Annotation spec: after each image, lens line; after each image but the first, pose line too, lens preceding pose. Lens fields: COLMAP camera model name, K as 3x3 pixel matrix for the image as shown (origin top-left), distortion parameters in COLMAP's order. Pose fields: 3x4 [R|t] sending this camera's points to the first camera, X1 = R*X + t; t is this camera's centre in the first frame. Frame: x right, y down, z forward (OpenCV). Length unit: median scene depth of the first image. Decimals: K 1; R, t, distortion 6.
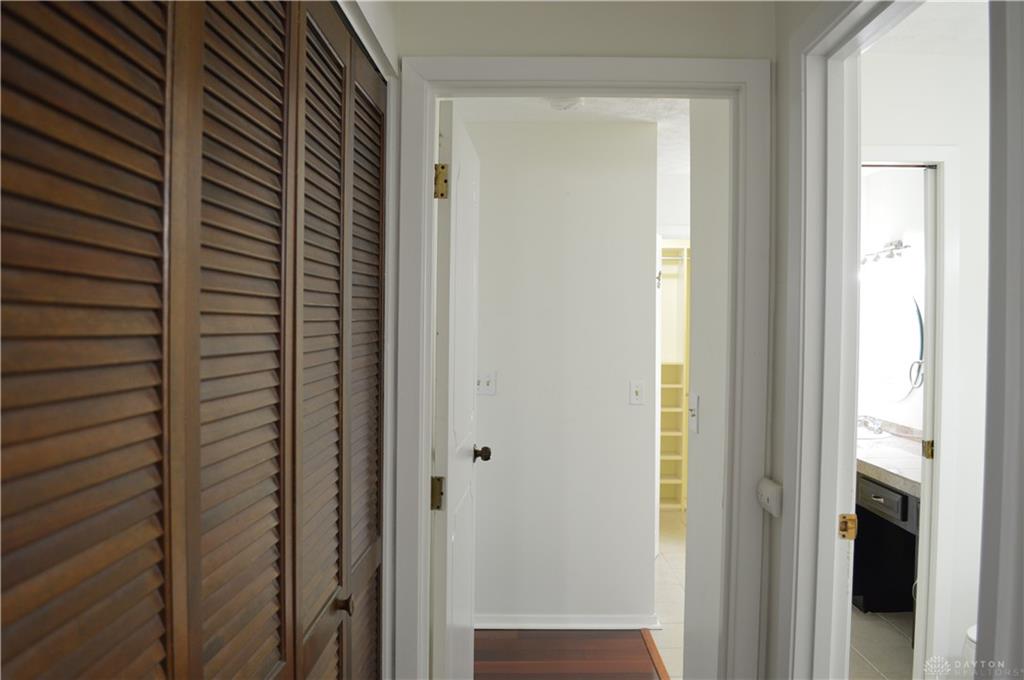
lens RADIAL K [[814.4, 0, 511.8], [0, 814.4, 340.4], [0, 0, 1]] dist [-0.084981, 0.011812]
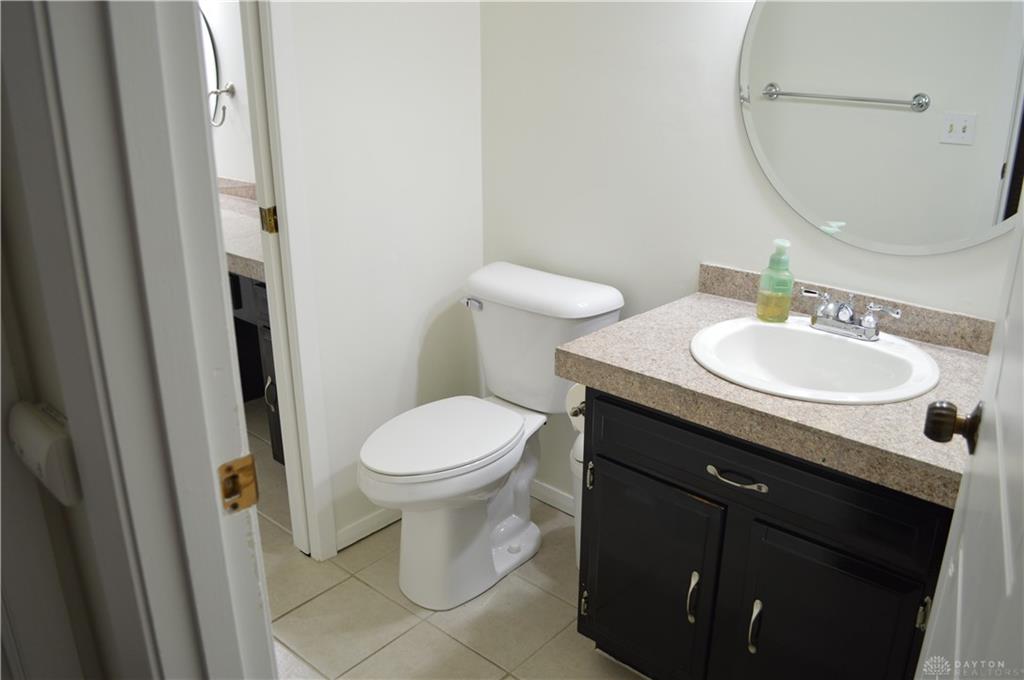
lens RADIAL K [[814.4, 0, 512.0], [0, 814.4, 341.5], [0, 0, 1]] dist [-0.084981, 0.011812]
pose [[0.658074, -0.265955, 0.704419, 0.135484], [0.024144, 0.942514, 0.333293, 0.006211], [-0.752566, -0.202323, 0.626665, 0.373399]]
